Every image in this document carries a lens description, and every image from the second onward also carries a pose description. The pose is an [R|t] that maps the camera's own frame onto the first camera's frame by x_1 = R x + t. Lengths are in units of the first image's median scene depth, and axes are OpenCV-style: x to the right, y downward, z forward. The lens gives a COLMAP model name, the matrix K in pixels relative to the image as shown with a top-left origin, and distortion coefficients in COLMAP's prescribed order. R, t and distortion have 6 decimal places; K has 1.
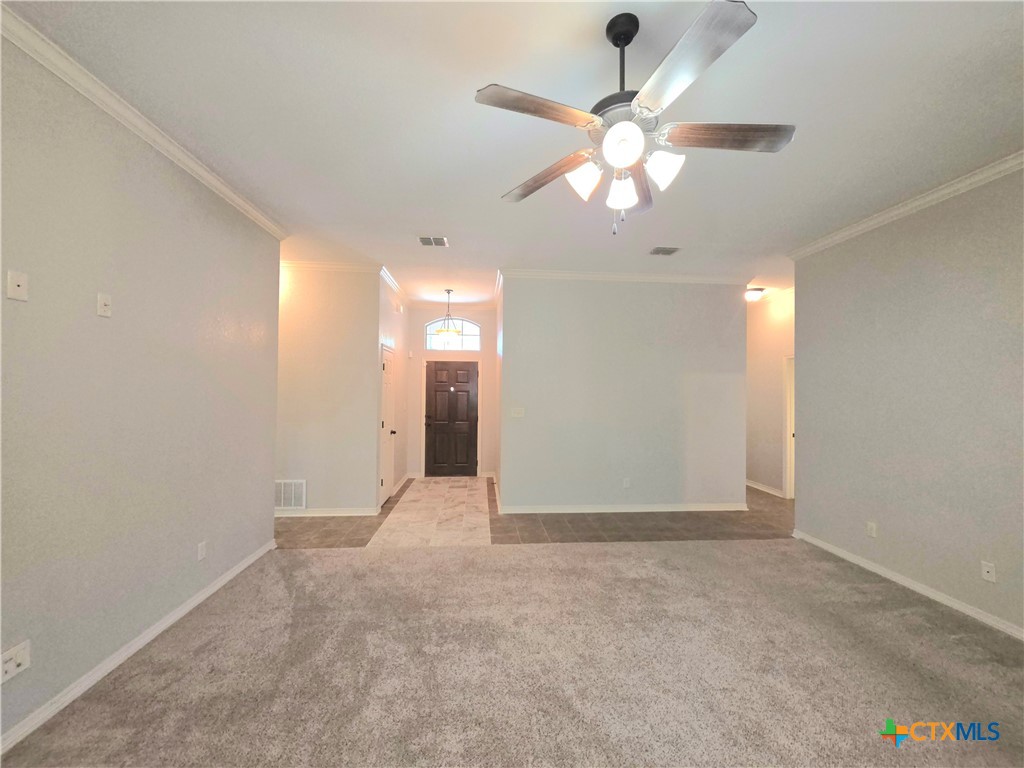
lens RADIAL K [[409.1, 0, 514.2], [0, 409.1, 384.6], [0, 0, 1]] dist [0.002506, 0.000093]
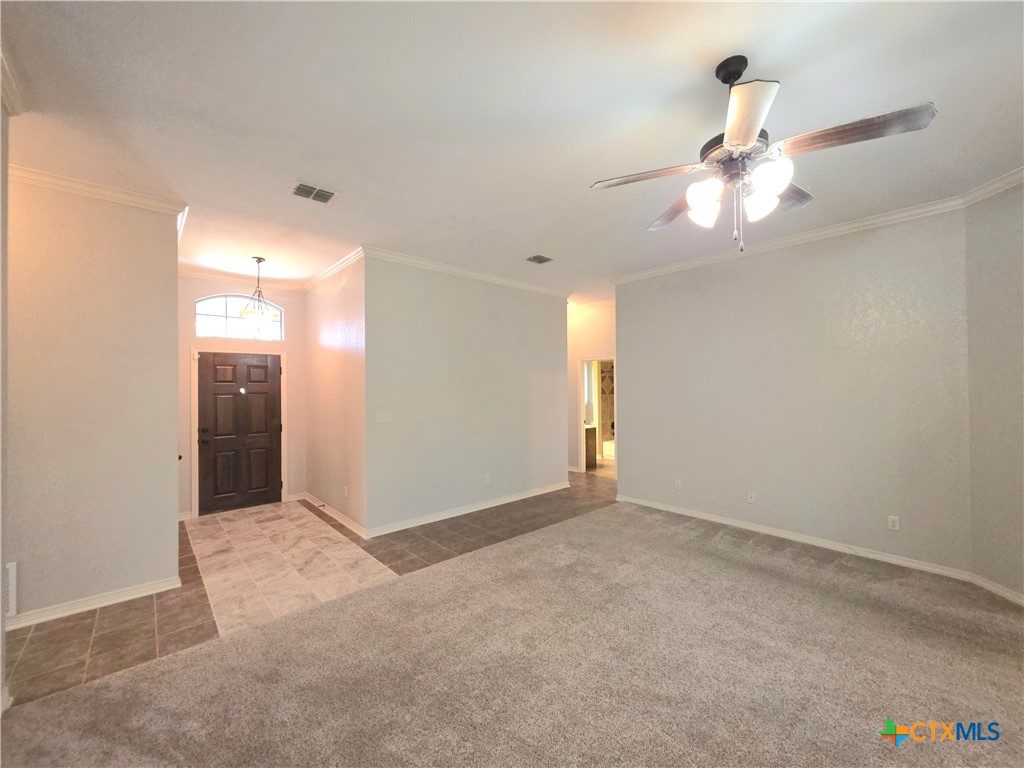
lens RADIAL K [[409.1, 0, 514.2], [0, 409.1, 384.6], [0, 0, 1]] dist [0.002506, 0.000093]
pose [[0.796961, -0.012287, 0.603906, -0.354193], [0.007934, 0.999920, 0.009874, -0.006718], [-0.603978, -0.003078, 0.796995, 0.182085]]
